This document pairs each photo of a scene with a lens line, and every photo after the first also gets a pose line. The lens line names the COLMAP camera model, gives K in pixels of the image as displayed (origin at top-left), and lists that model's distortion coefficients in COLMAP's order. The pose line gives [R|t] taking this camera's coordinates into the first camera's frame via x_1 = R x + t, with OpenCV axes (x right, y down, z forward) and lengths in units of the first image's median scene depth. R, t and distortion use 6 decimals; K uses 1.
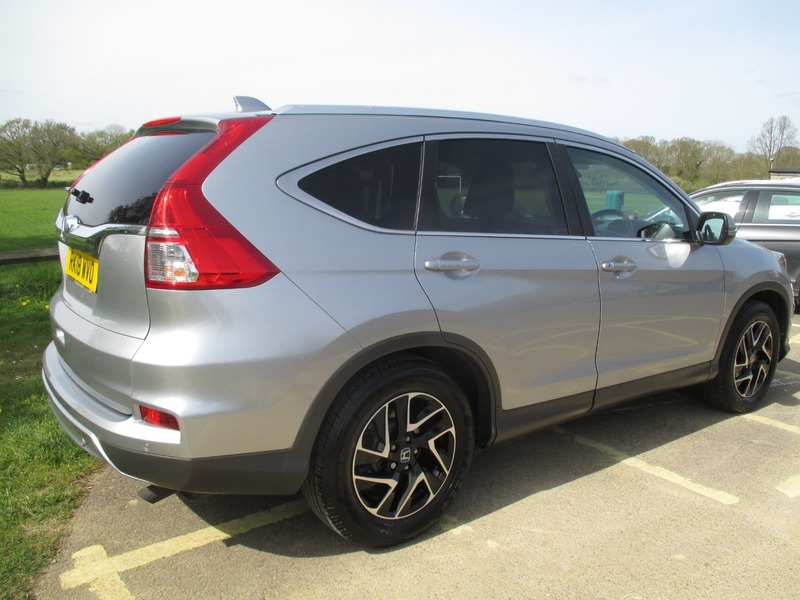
lens RADIAL K [[668.8, 0, 401.8], [0, 668.8, 316.4], [0, 0, 1]] dist [-0.032884, 0.003536]
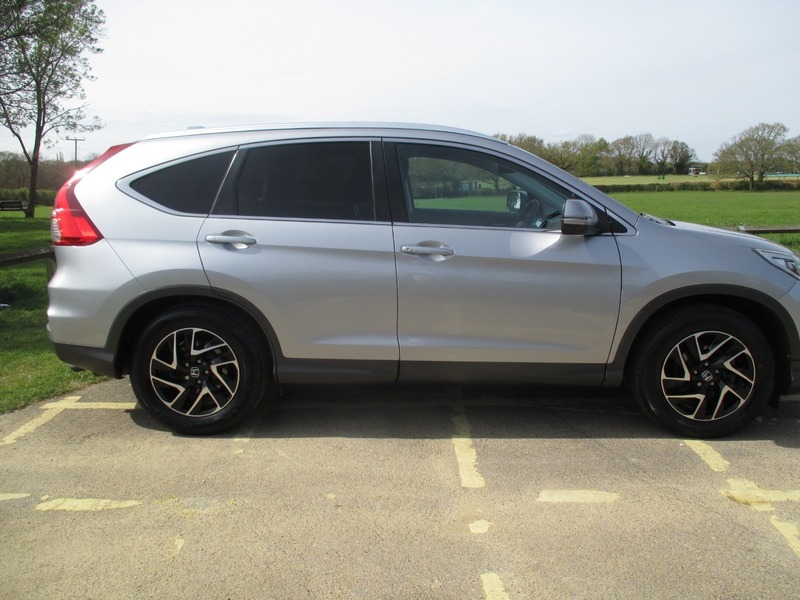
lens RADIAL K [[667.1, 0, 400.3], [0, 667.1, 318.9], [0, 0, 1]] dist [-0.029820, 0.002102]
pose [[0.777516, 0.096392, -0.621431, 1.167047], [-0.099290, 0.994605, 0.030046, 0.008770], [0.620975, 0.038341, 0.782892, 0.151520]]
